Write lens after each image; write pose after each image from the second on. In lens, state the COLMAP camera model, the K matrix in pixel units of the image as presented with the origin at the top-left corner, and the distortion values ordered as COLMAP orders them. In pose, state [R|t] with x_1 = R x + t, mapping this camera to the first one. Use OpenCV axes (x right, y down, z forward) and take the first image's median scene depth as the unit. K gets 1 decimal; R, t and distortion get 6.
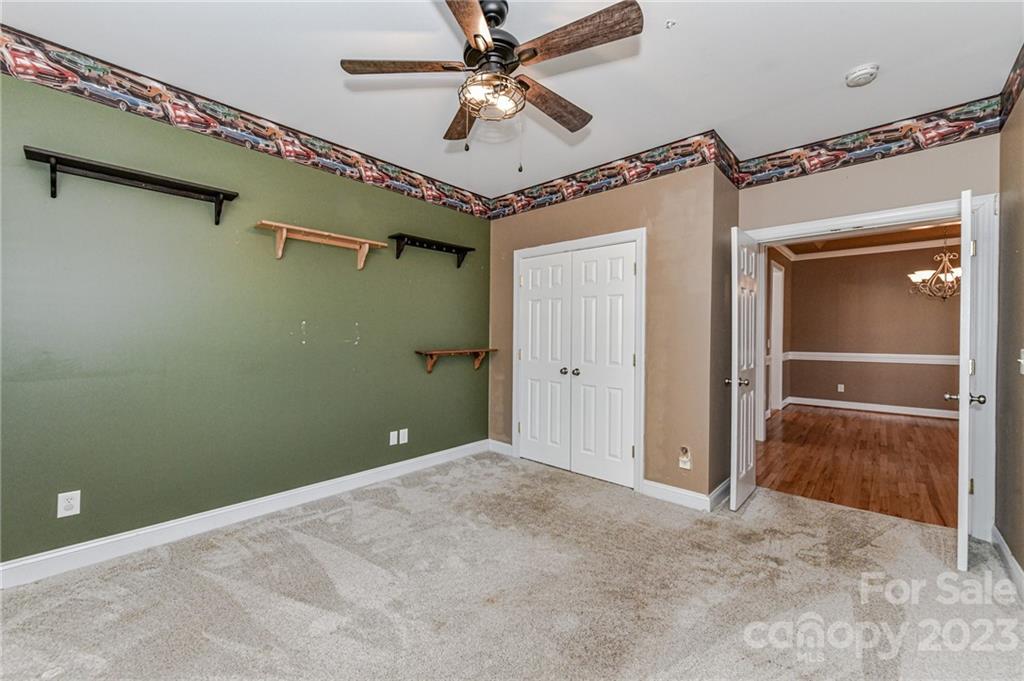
lens RADIAL K [[404.7, 0, 510.5], [0, 404.7, 336.0], [0, 0, 1]] dist [0.006245, -0.001738]
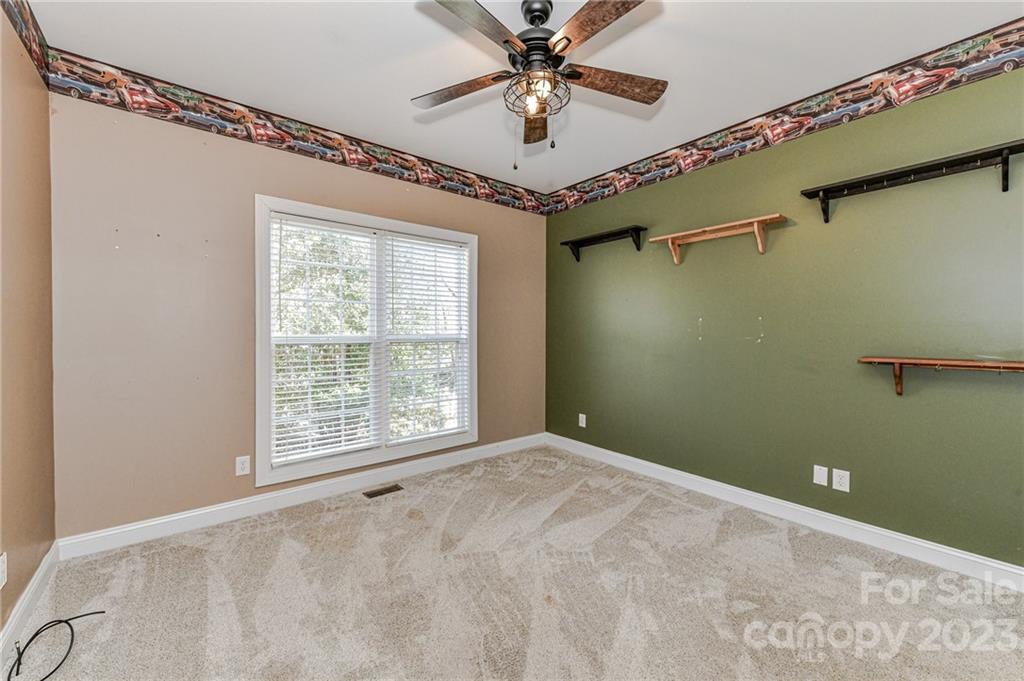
lens RADIAL K [[404.7, 0, 504.4], [0, 404.7, 334.7], [0, 0, 1]] dist [0.006245, -0.001738]
pose [[-0.156991, 0.005084, -0.987587, 0.602117], [-0.001474, 0.999984, 0.005382, 0.000802], [0.987599, 0.002301, -0.156981, 0.665515]]
